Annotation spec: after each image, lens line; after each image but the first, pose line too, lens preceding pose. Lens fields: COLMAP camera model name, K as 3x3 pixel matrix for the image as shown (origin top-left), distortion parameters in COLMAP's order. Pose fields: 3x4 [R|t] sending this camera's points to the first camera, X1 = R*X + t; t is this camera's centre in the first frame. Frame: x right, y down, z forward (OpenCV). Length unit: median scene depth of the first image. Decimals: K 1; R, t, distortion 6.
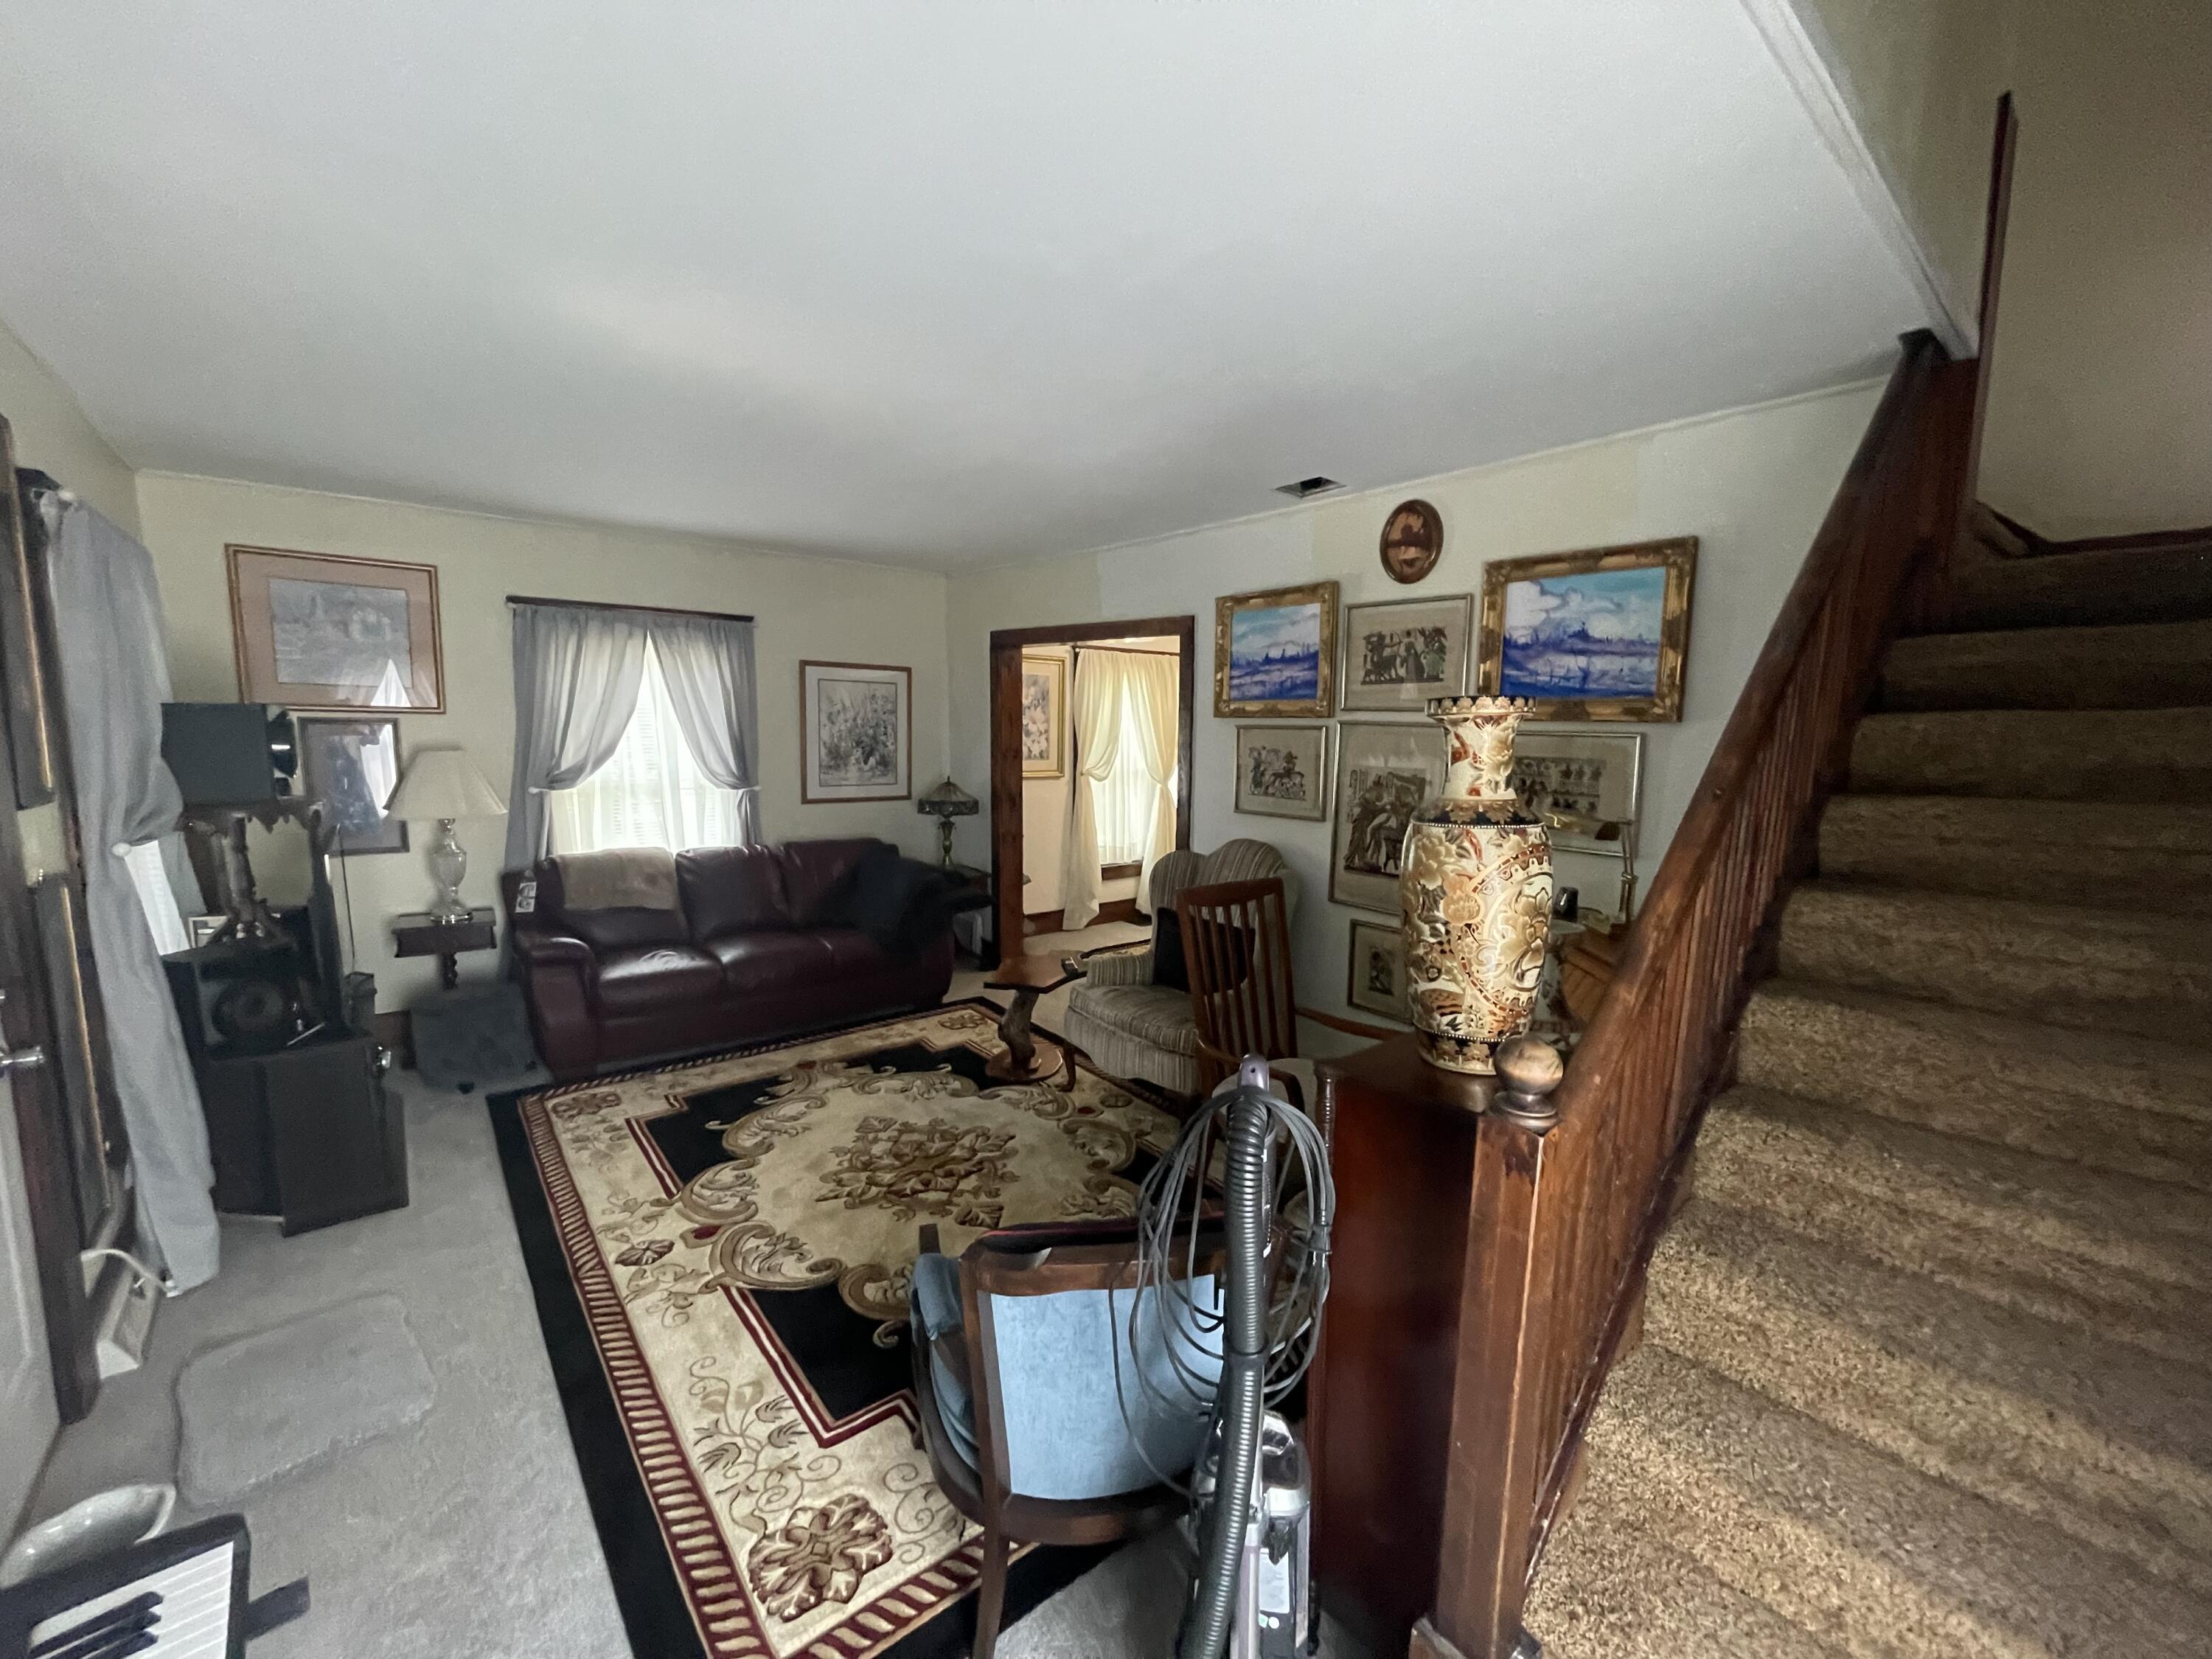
lens RADIAL K [[903.4, 0, 1099.6], [0, 903.4, 833.8], [0, 0, 1]] dist [-0.001544, 0.000014]
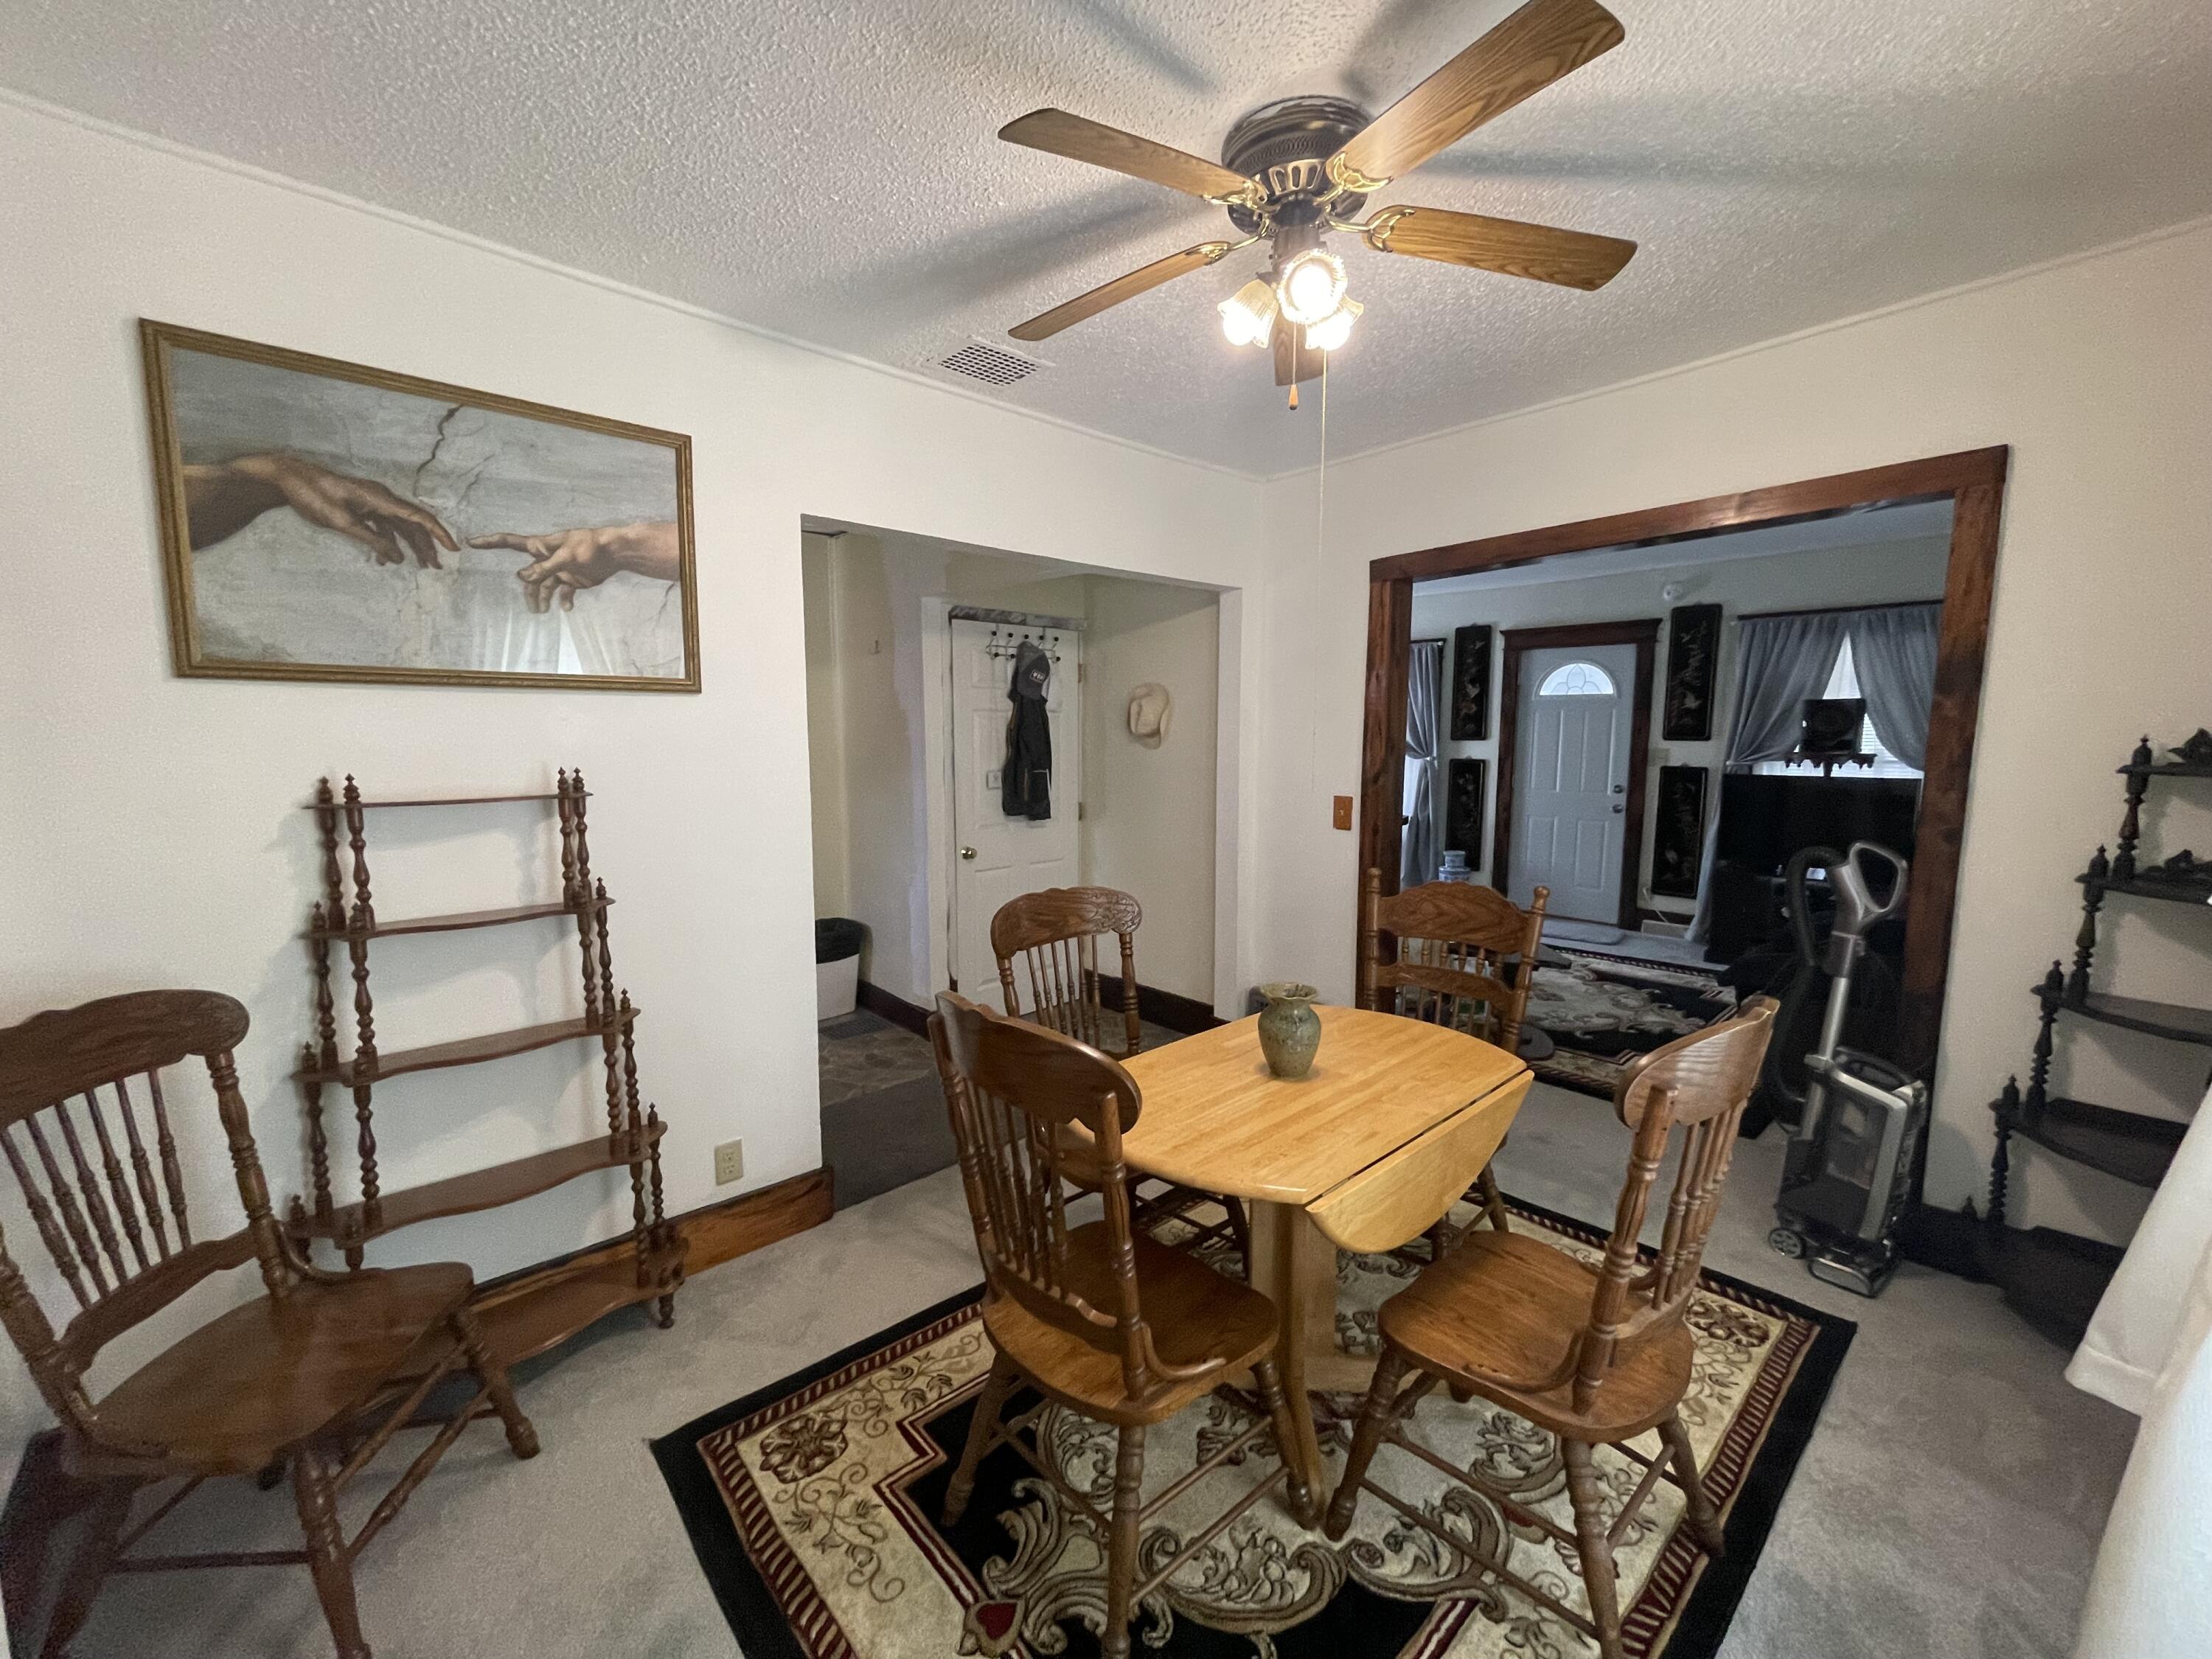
lens RADIAL K [[891.4, 0, 1099.7], [0, 891.4, 832.3], [0, 0, 1]] dist [0.001534, -0.003118]
pose [[-0.998300, -0.004034, -0.058142, 0.517602], [-0.017742, 0.971287, 0.237247, -0.232014], [0.055516, 0.237876, -0.969708, 2.234146]]
